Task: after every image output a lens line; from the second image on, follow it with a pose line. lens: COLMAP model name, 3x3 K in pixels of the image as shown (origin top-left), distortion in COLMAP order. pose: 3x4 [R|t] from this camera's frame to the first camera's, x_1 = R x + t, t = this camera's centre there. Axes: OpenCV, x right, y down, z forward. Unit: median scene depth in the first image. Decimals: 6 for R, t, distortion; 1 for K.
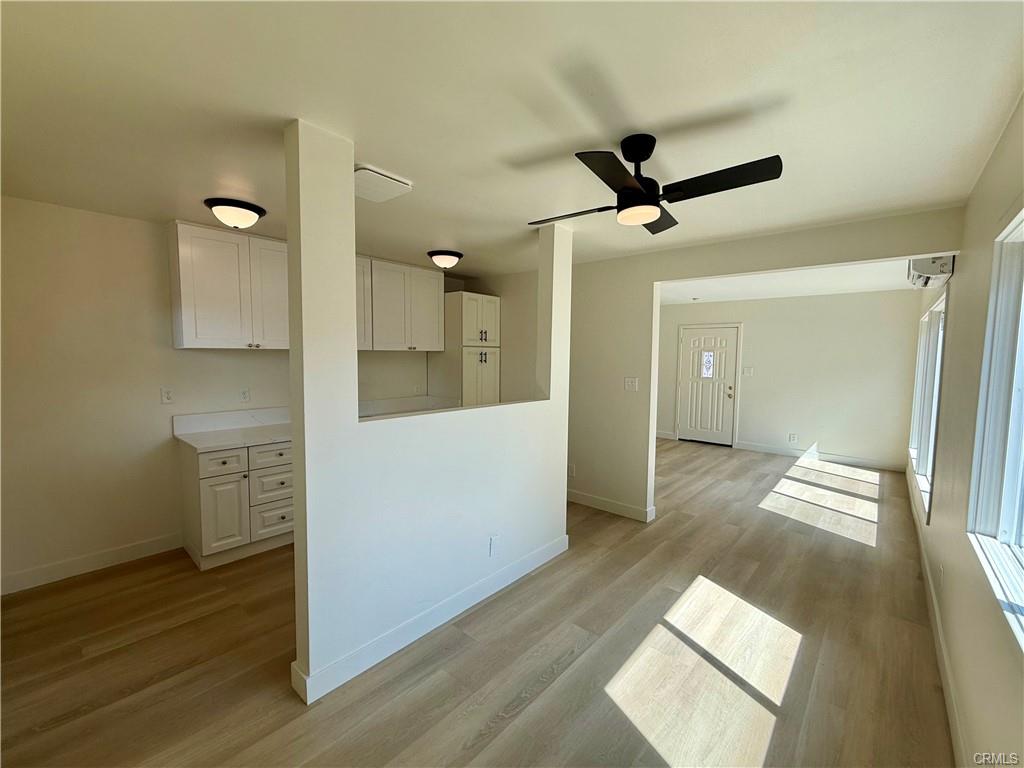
lens RADIAL K [[435.3, 0, 515.4], [0, 435.3, 348.0], [0, 0, 1]] dist [-0.014522, -0.000127]
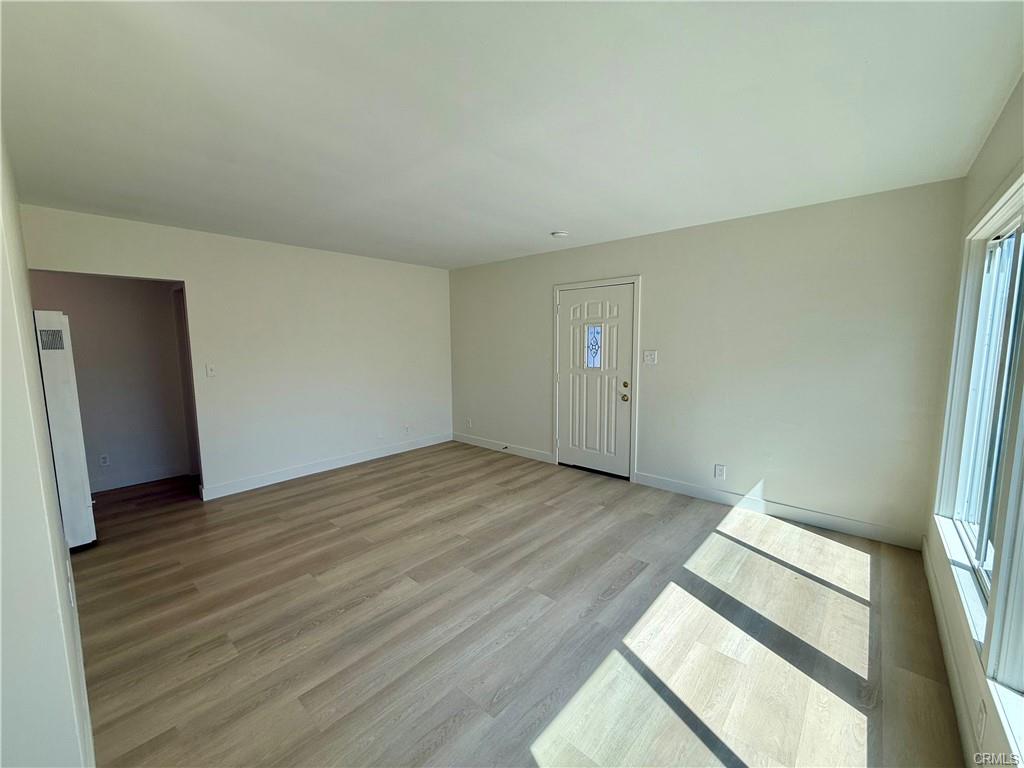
lens RADIAL K [[420.7, 0, 528.7], [0, 420.7, 345.3], [0, 0, 1]] dist [0.000365, 0.000060]
pose [[0.999733, -0.014571, 0.017919, 0.368607], [0.014091, 0.999546, 0.026628, 0.020738], [-0.018299, -0.026368, 0.999485, 0.436063]]
